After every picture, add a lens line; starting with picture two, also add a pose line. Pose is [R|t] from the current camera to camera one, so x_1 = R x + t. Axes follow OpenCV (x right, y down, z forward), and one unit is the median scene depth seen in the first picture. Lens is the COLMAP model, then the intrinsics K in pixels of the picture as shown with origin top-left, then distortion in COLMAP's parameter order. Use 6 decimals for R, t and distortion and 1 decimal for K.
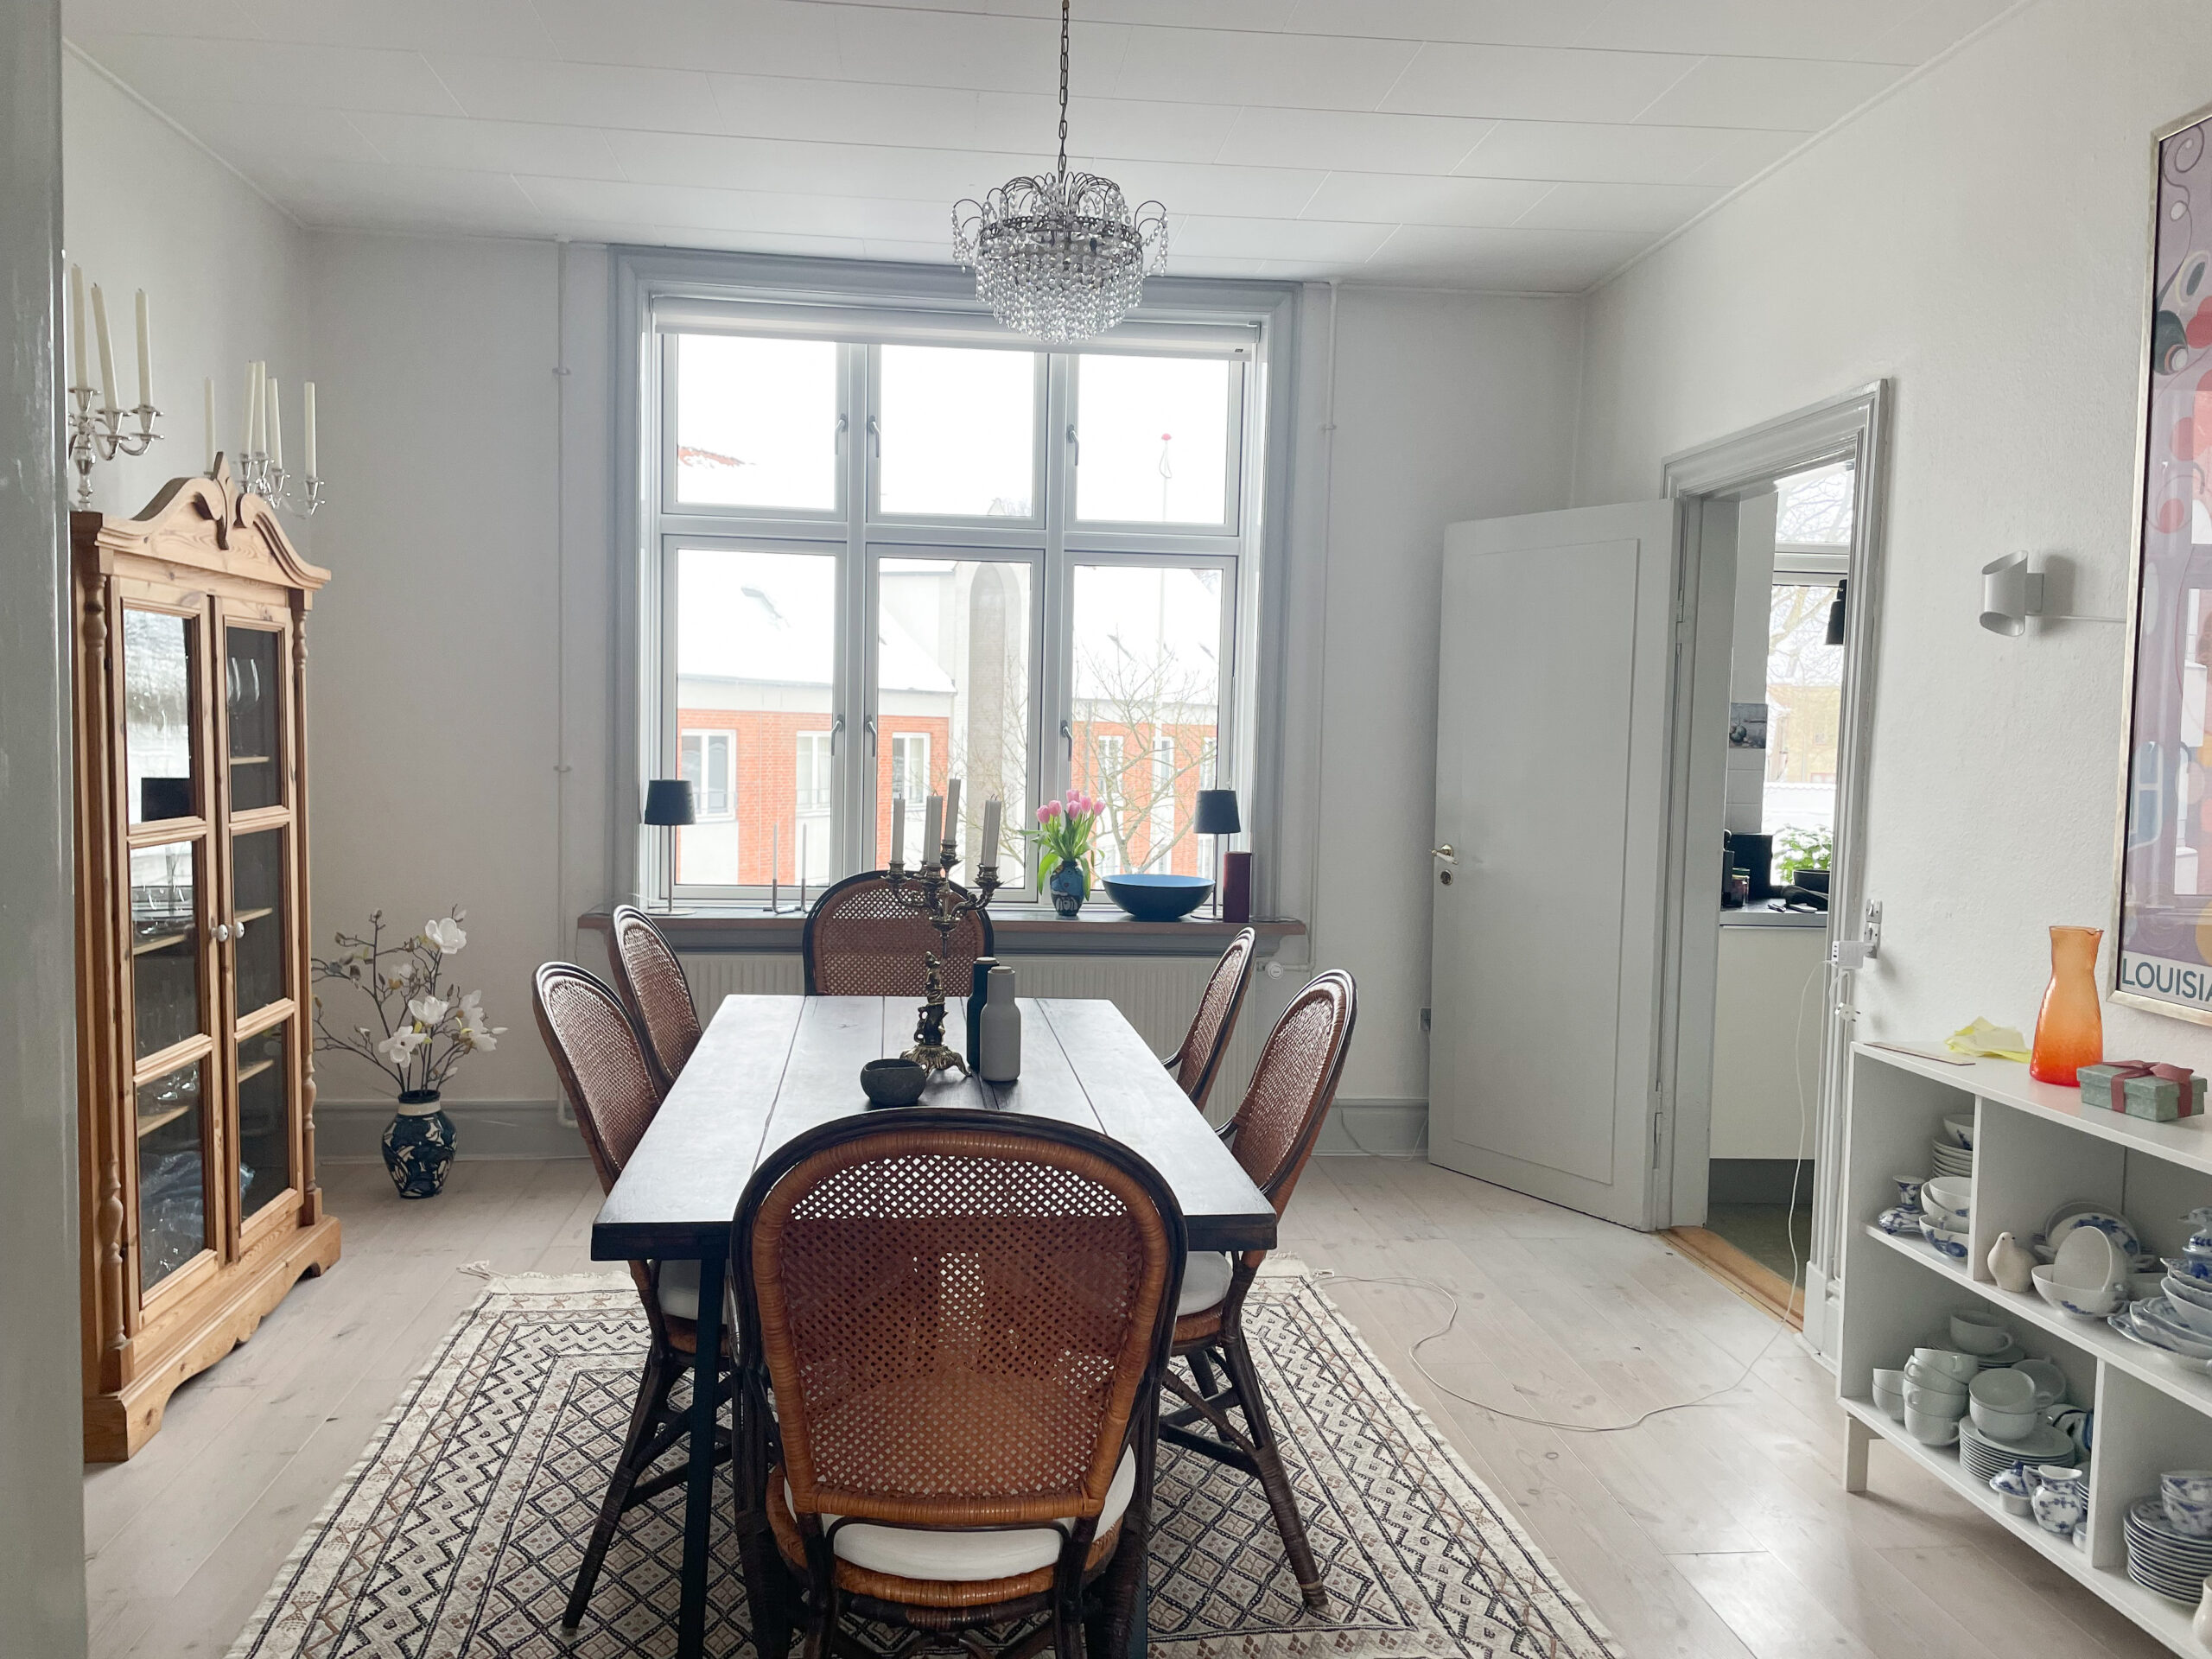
lens RADIAL K [[1666.4, 0, 1116.2], [0, 1666.4, 837.6], [0, 0, 1]] dist [0.052035, -0.028331]
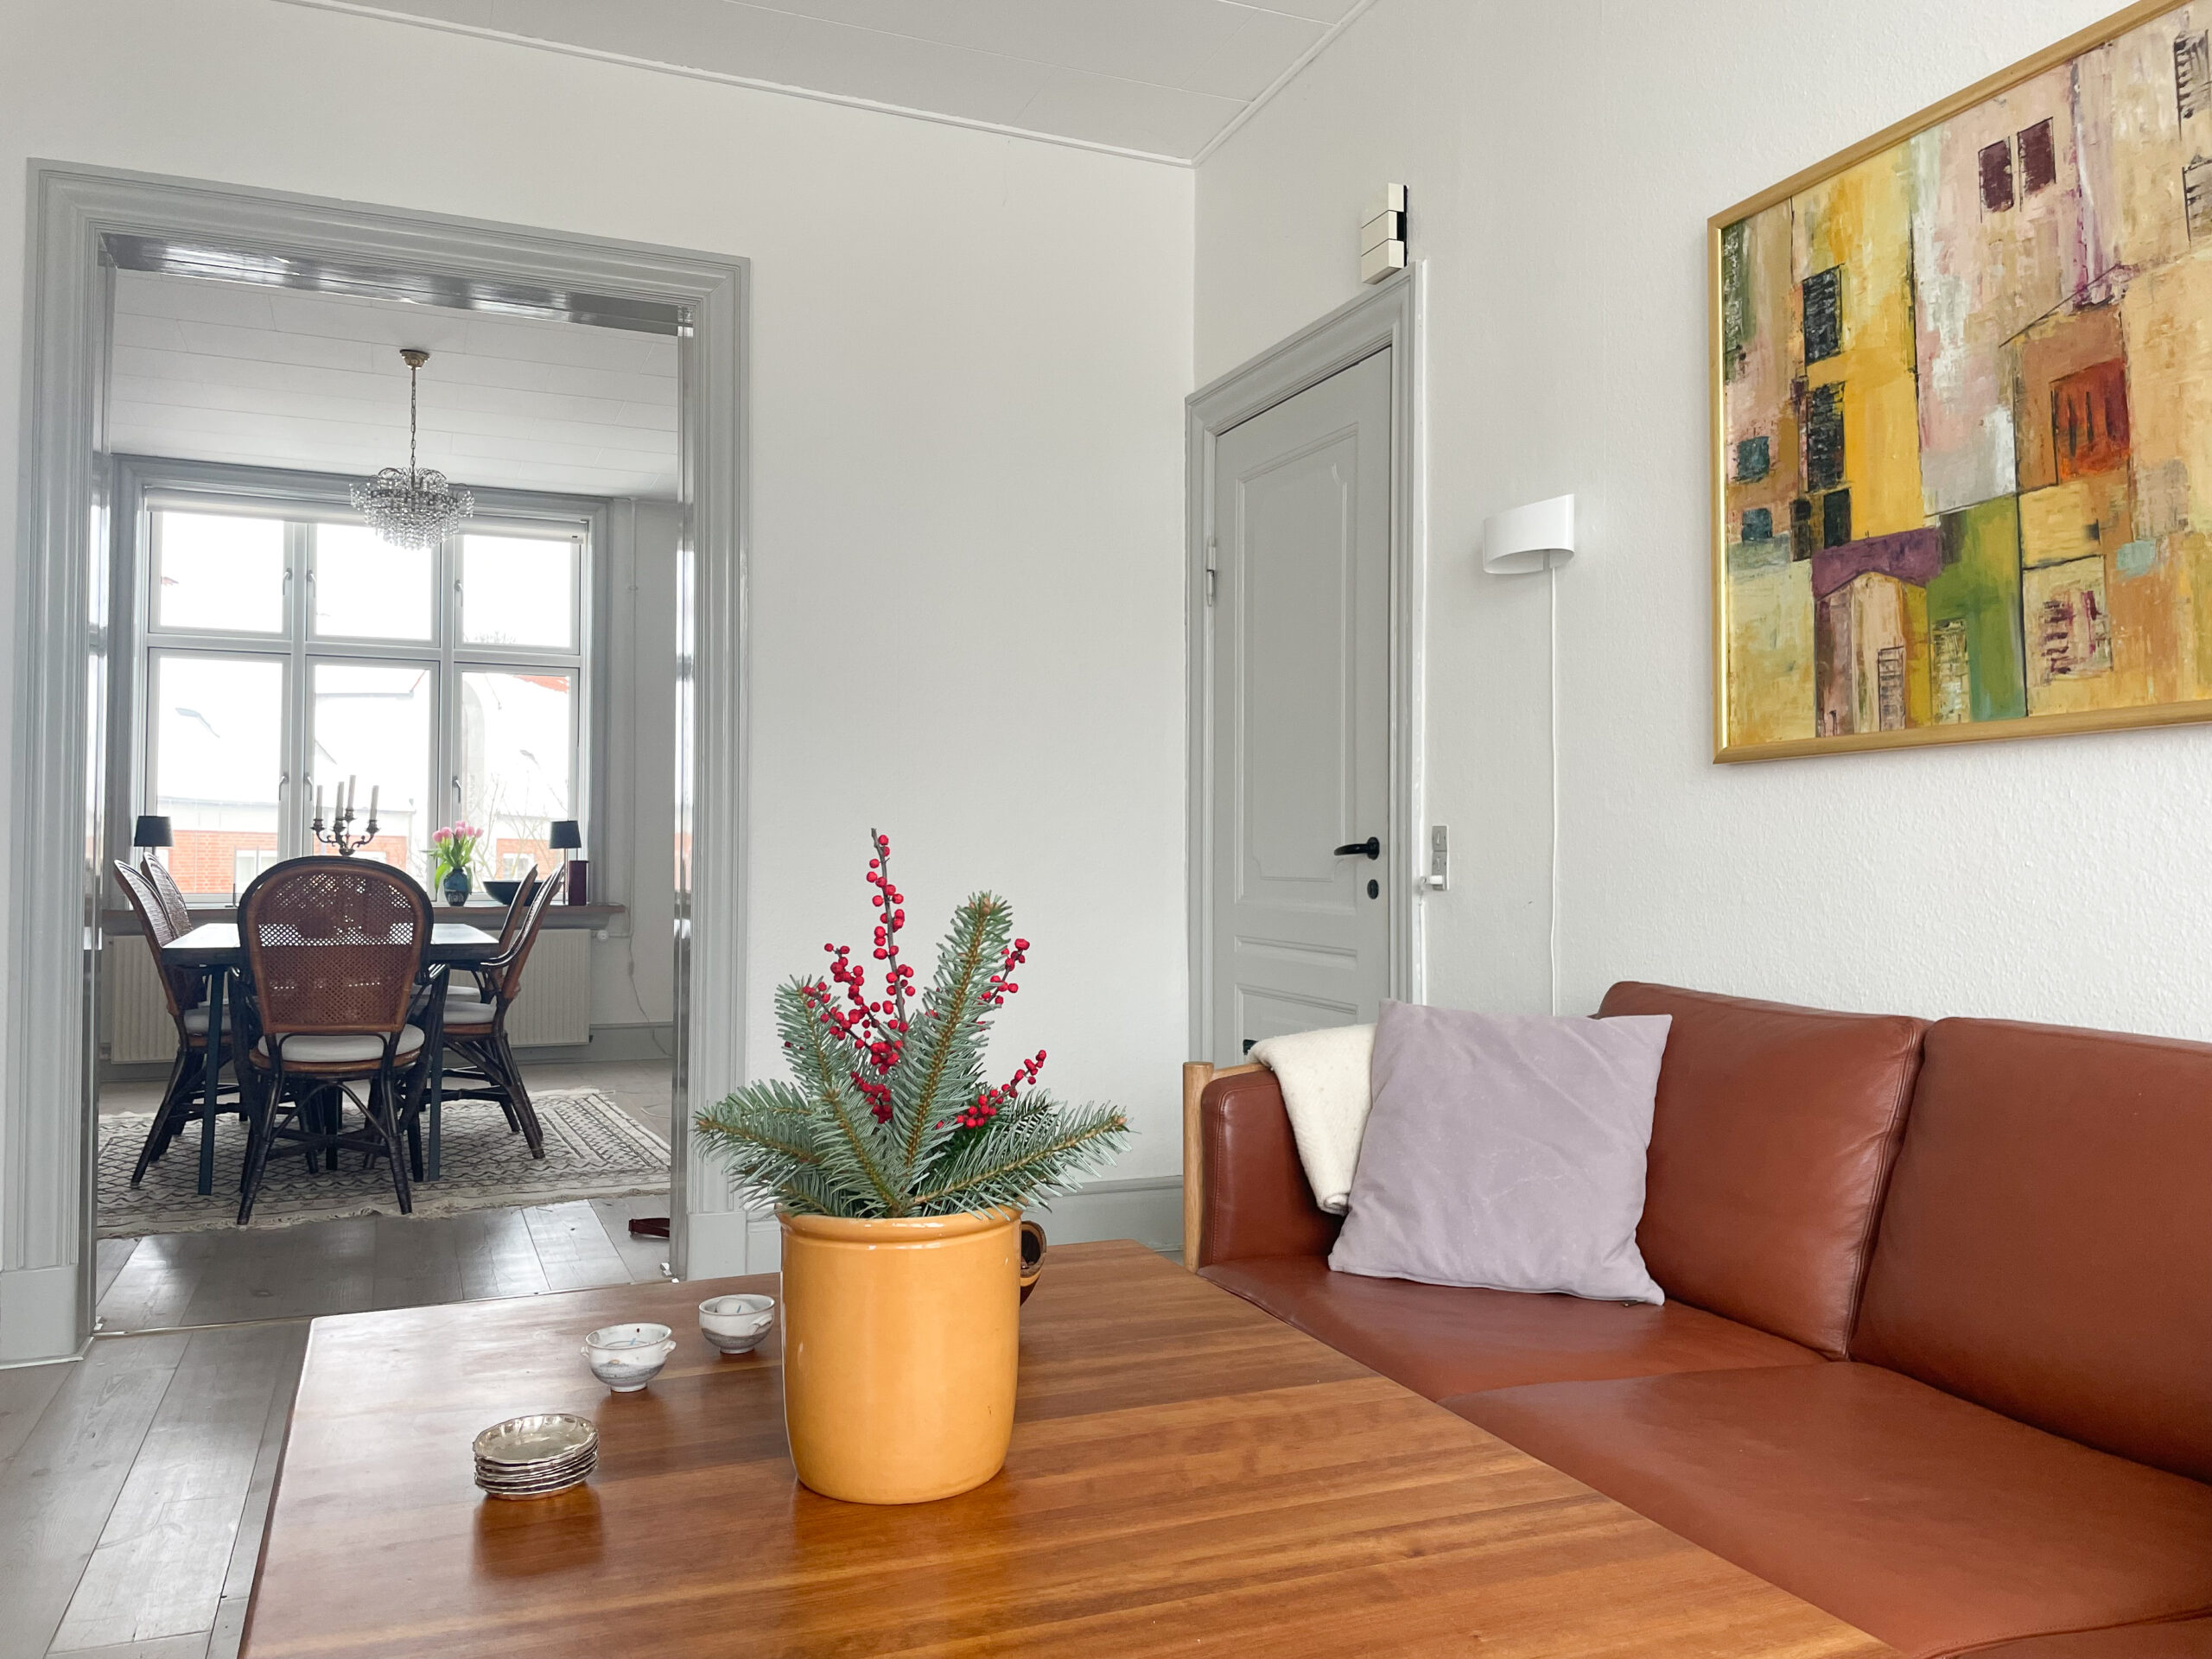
lens RADIAL K [[1666.4, 0, 1117.6], [0, 1666.4, 812.8], [0, 0, 1]] dist [0.052035, -0.028331]
pose [[0.956765, -0.012312, 0.290600, 0.101464], [0.038880, 0.995551, -0.085830, 0.117290], [-0.288251, 0.093418, 0.952987, -0.607172]]
